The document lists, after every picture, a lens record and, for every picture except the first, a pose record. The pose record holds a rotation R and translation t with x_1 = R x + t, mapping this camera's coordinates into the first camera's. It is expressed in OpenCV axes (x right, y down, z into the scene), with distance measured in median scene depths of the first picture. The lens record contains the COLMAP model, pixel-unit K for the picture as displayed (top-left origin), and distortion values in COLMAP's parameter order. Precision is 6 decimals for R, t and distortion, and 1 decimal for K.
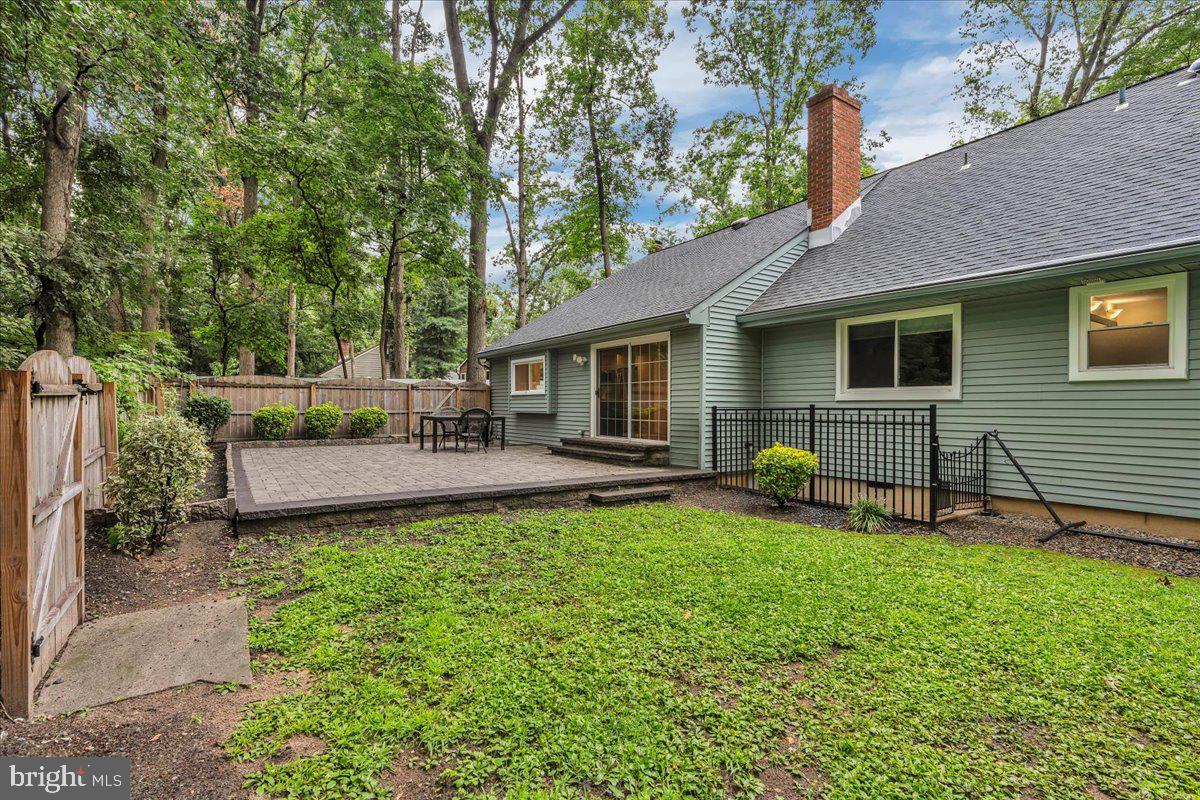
lens RADIAL K [[552.0, 0, 600.0], [0, 552.0, 400.0], [0, 0, 1]] dist [0.000502, 0.000044]
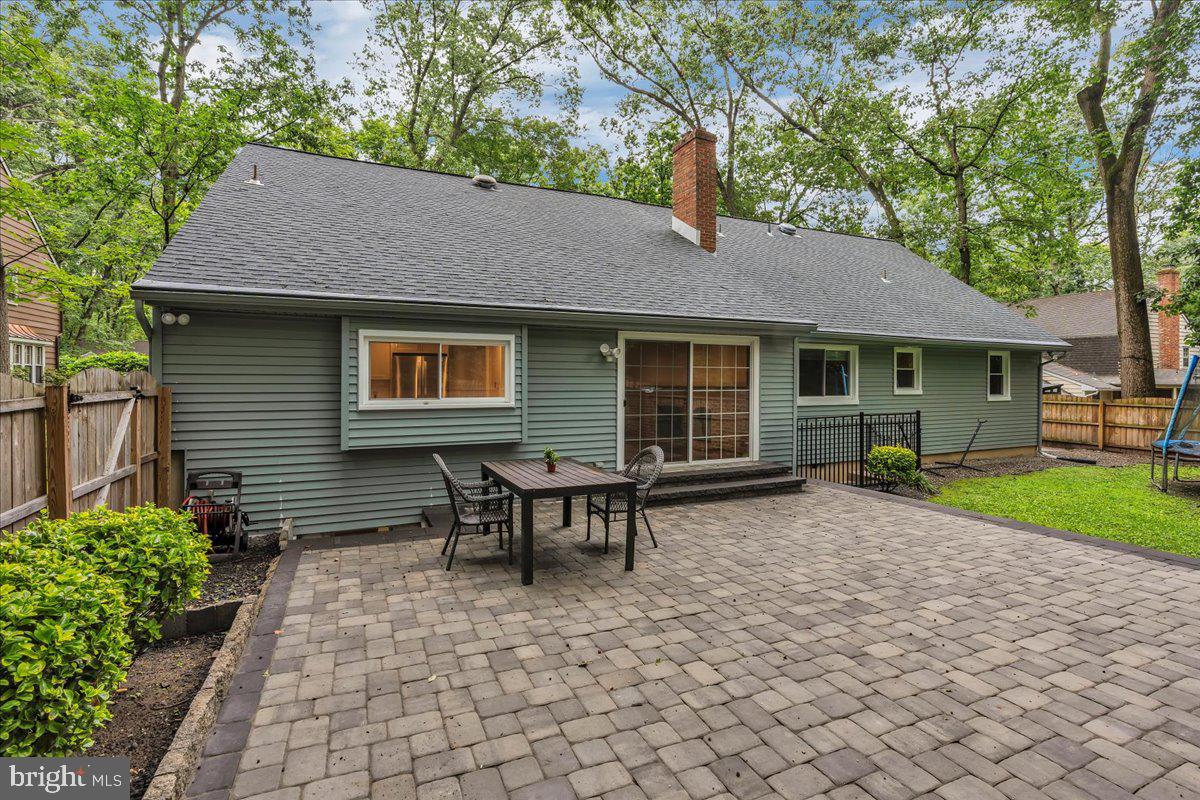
lens RADIAL K [[545.8, 0, 602.0], [0, 545.8, 392.3], [0, 0, 1]] dist [0.000206, 0.000350]
pose [[0.191572, -0.021990, 0.981232, -0.724655], [-0.008961, 0.999668, 0.024152, -0.046482], [-0.981438, -0.013420, 0.191311, 0.971159]]
